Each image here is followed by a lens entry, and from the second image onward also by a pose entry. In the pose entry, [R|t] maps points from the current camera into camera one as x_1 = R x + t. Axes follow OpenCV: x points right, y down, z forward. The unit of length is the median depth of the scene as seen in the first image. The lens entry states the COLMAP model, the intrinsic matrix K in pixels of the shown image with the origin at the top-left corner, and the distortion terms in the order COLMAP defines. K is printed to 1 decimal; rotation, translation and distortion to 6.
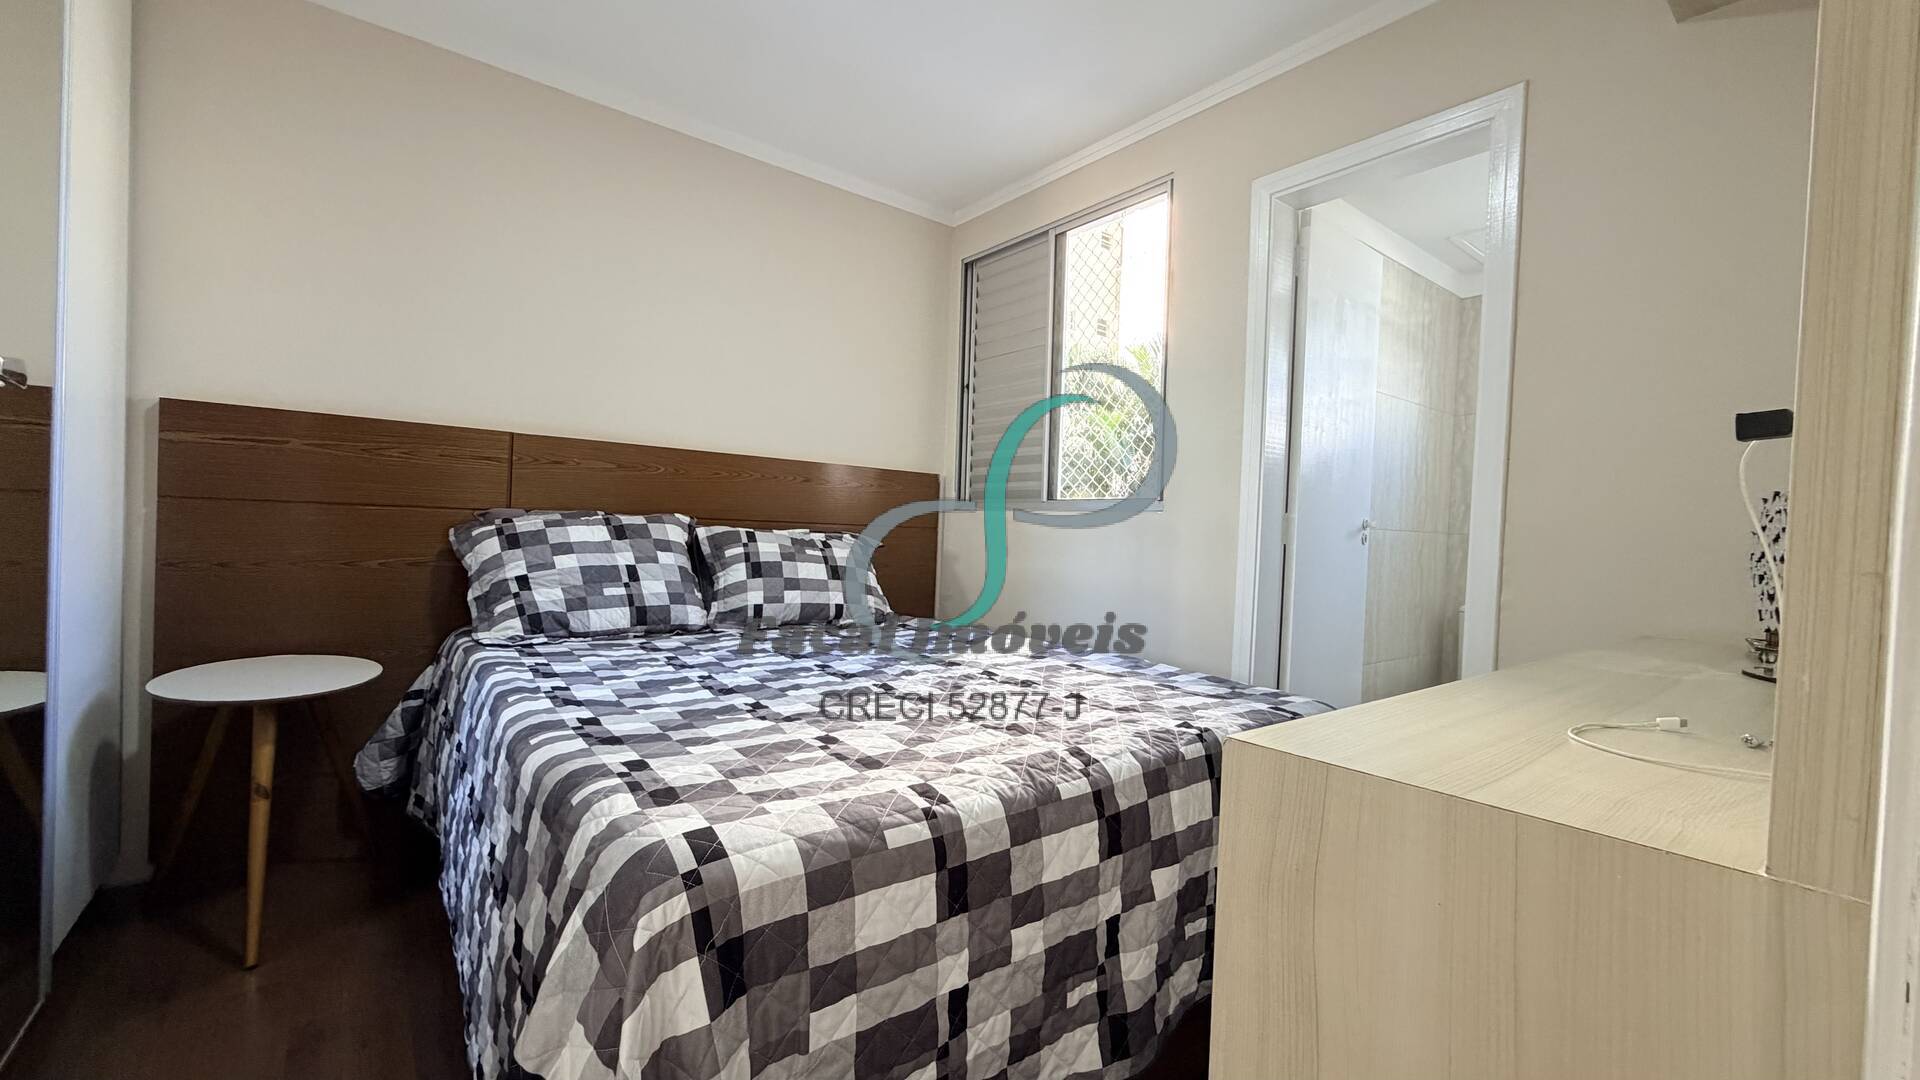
lens RADIAL K [[769.3, 0, 956.8], [0, 769.3, 546.6], [0, 0, 1]] dist [-0.001129, 0.000291]
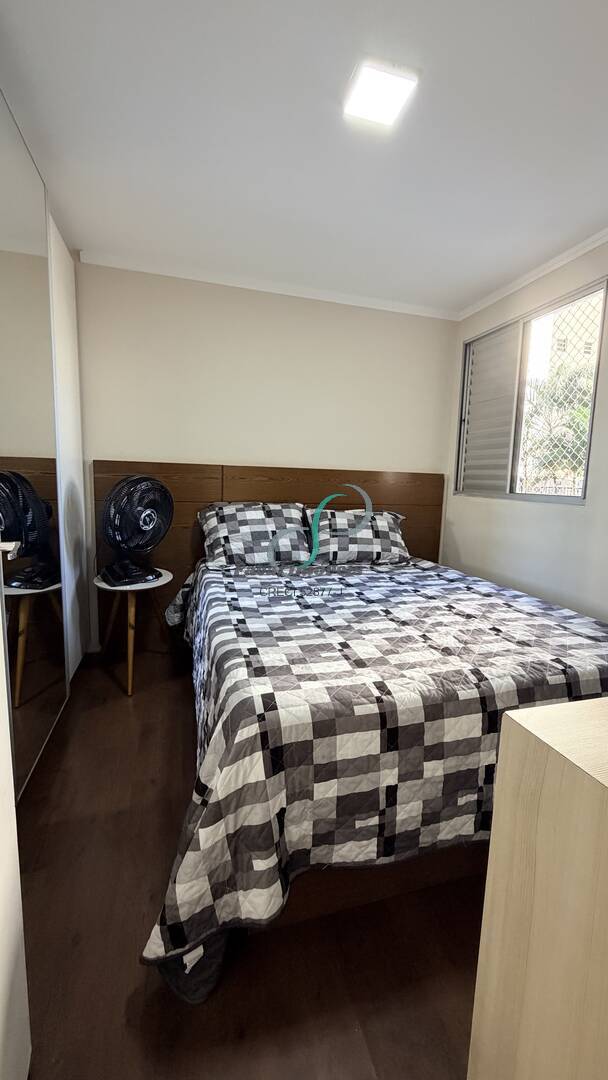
lens RADIAL K [[432.8, 0, 302.5], [0, 432.8, 541.4], [0, 0, 1]] dist [-0.001129, 0.000291]
pose [[0.926856, 0.043981, -0.372832, 0.080419], [-0.002336, 0.993771, 0.111421, -0.082291], [0.375410, -0.102400, 0.921185, -0.027967]]
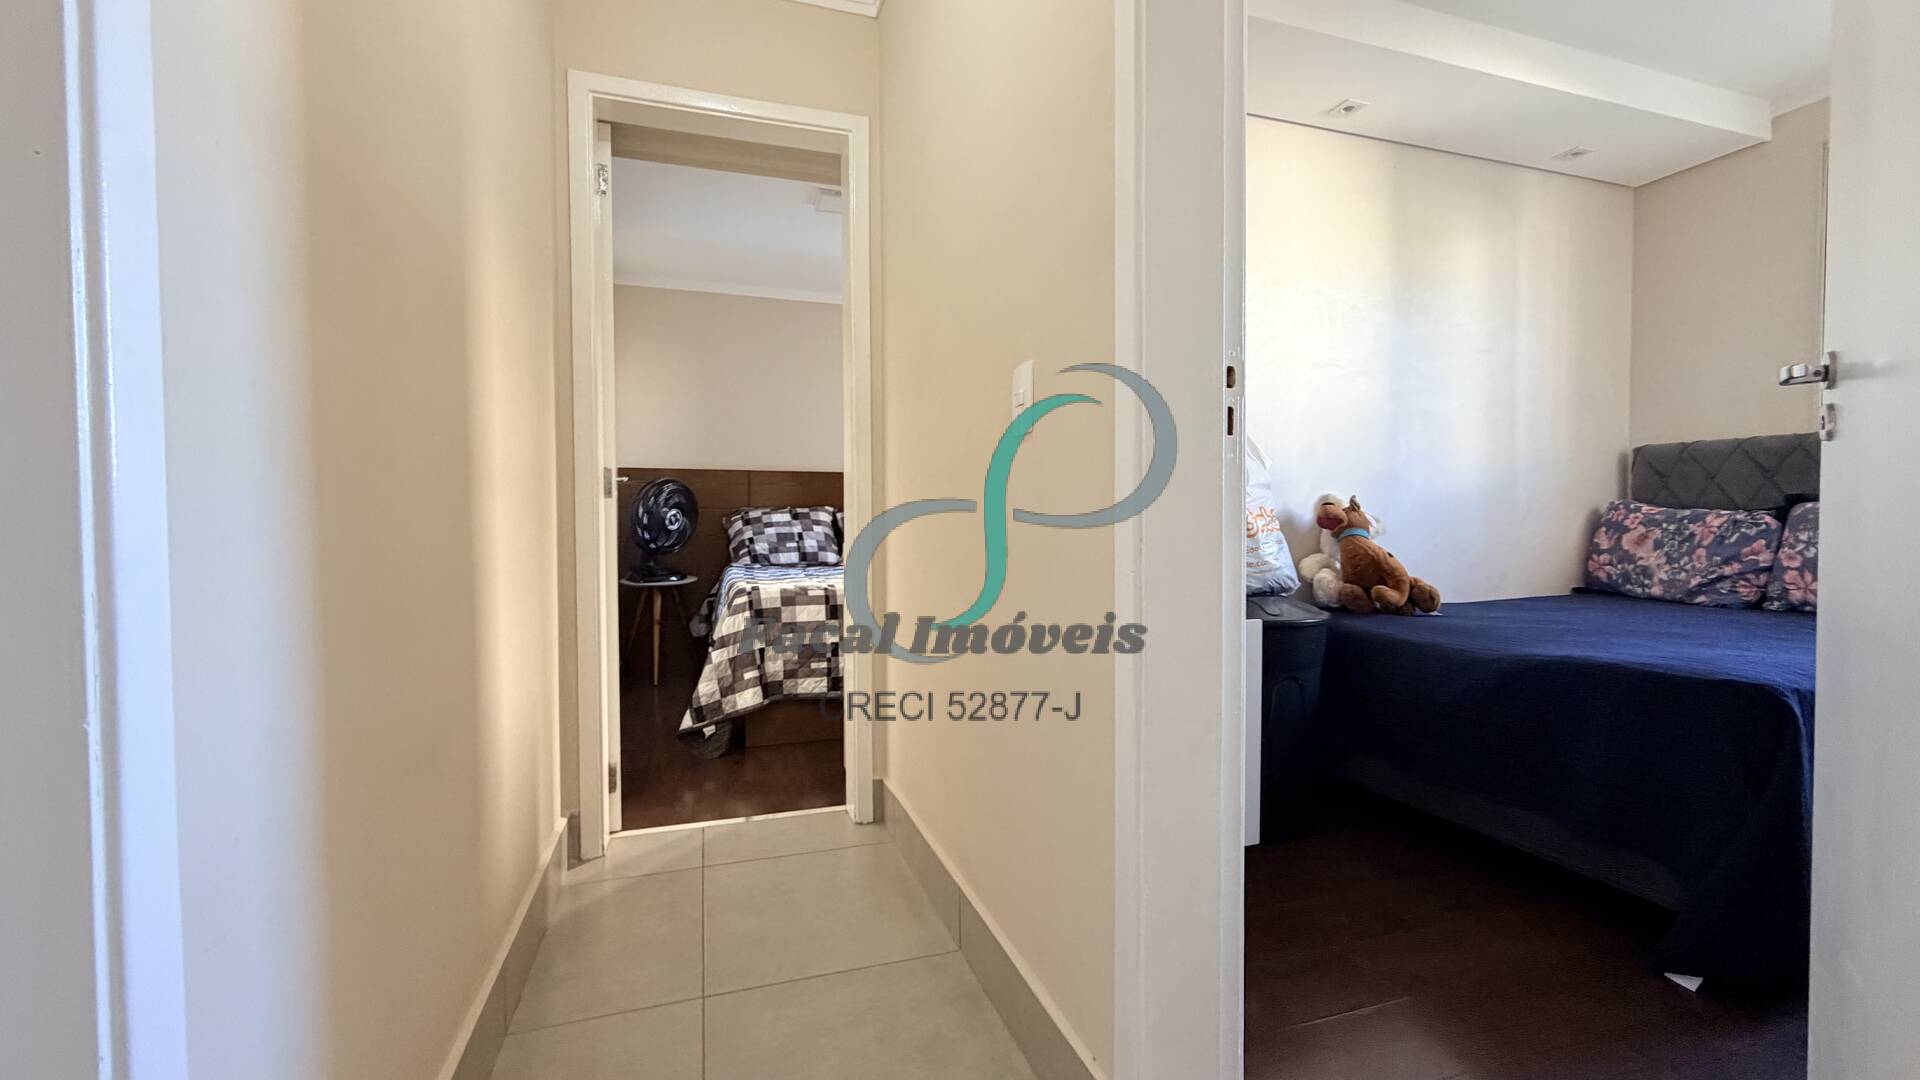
lens RADIAL K [[769.3, 0, 951.9], [0, 769.3, 548.0], [0, 0, 1]] dist [-0.001129, 0.000291]
pose [[0.936792, -0.031552, -0.348462, 0.711197], [0.033193, 0.999448, -0.001262, 0.088656], [0.348310, -0.010384, 0.937322, -0.821004]]
